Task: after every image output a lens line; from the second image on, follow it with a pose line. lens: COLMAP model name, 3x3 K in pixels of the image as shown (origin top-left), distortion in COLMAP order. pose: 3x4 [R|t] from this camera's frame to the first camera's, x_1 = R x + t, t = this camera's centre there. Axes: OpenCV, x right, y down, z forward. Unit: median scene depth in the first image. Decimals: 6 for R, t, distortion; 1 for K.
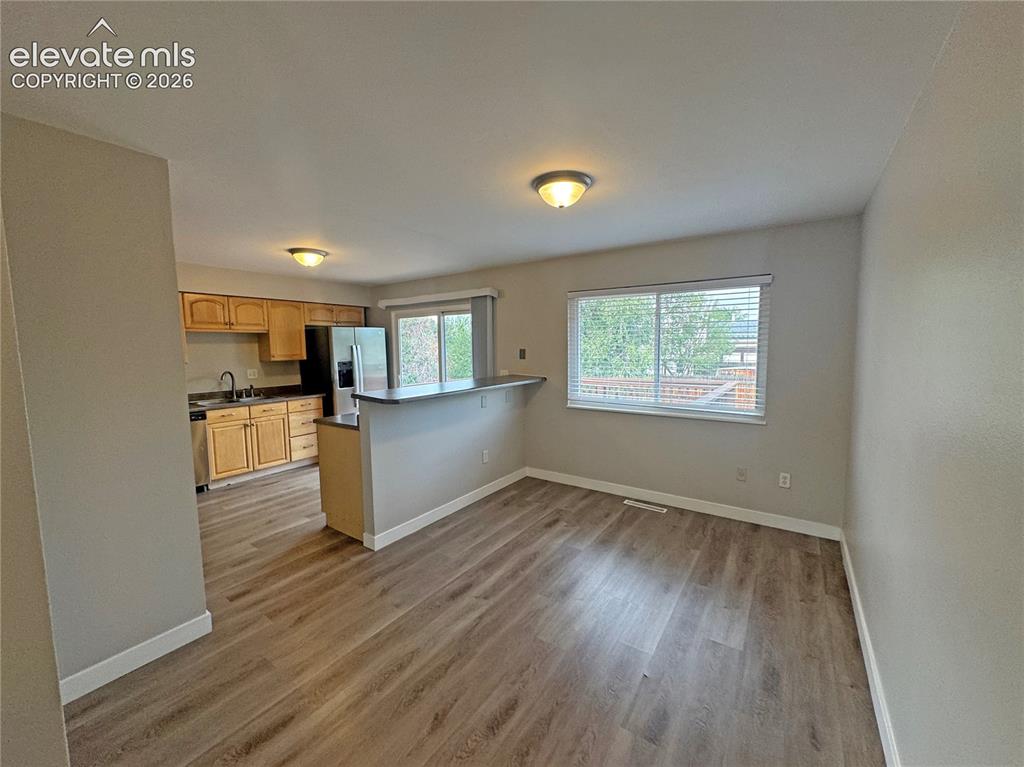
lens RADIAL K [[410.3, 0, 518.6], [0, 410.3, 368.0], [0, 0, 1]] dist [0.000378, -0.000380]
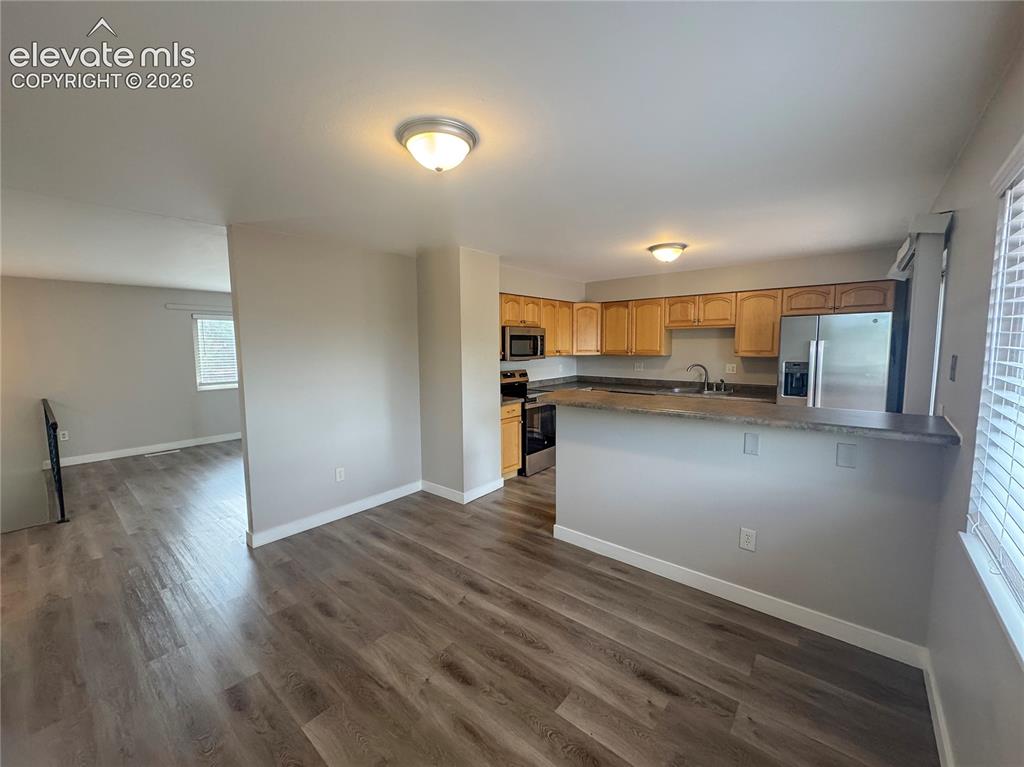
lens RADIAL K [[410.3, 0, 511.5], [0, 410.3, 384.3], [0, 0, 1]] dist [0.000378, -0.000380]
pose [[-0.109550, 0.114435, -0.987372, 0.555541], [-0.041561, 0.991955, 0.119577, -0.063089], [0.993112, 0.054136, -0.103913, 0.796726]]
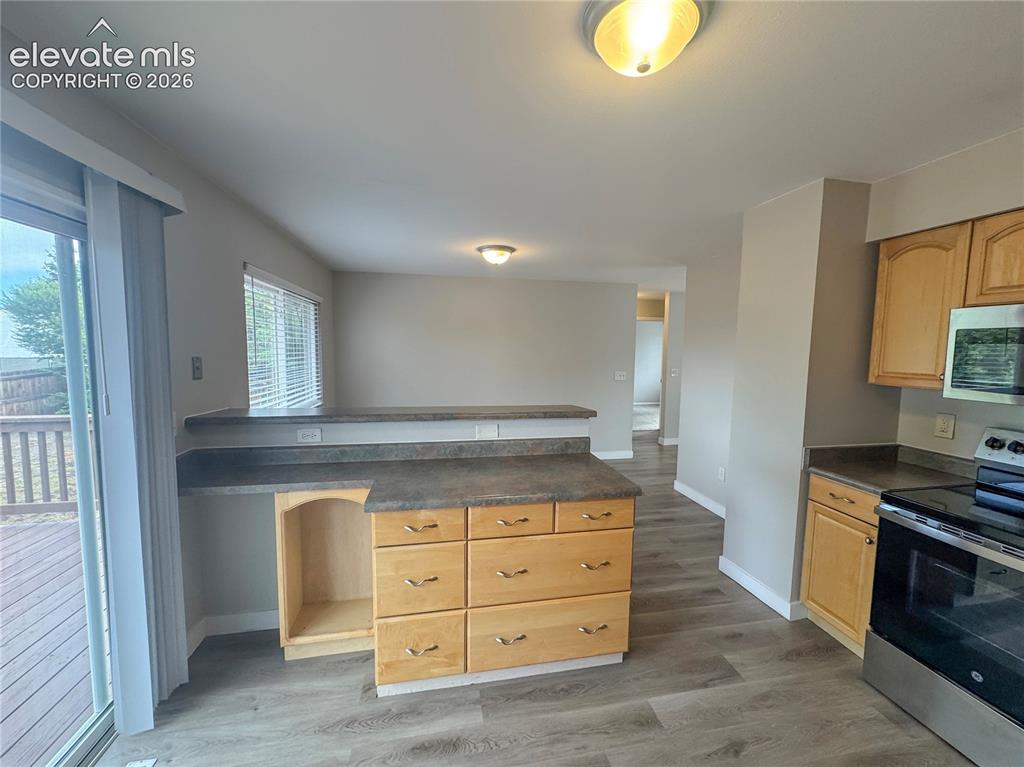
lens RADIAL K [[410.3, 0, 511.2], [0, 410.3, 382.9], [0, 0, 1]] dist [0.000378, -0.000380]
pose [[-0.706043, -0.054989, 0.706031, -0.686664], [0.036098, 0.992890, 0.113430, -0.074401], [-0.707249, 0.105573, -0.699038, 1.360854]]
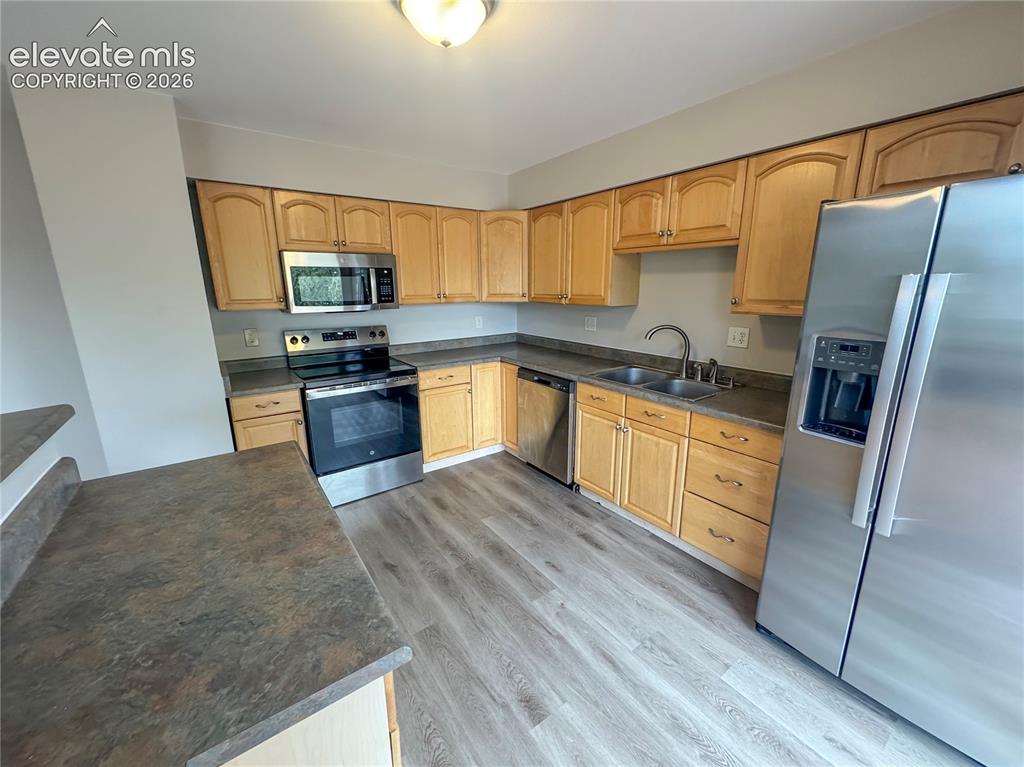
lens RADIAL K [[410.3, 0, 510.5], [0, 410.3, 384.7], [0, 0, 1]] dist [0.000378, -0.000380]
pose [[-0.355481, 0.243588, -0.902385, -0.155863], [-0.035278, 0.961260, 0.273378, -0.073802], [0.934017, 0.129015, -0.333117, 1.274341]]
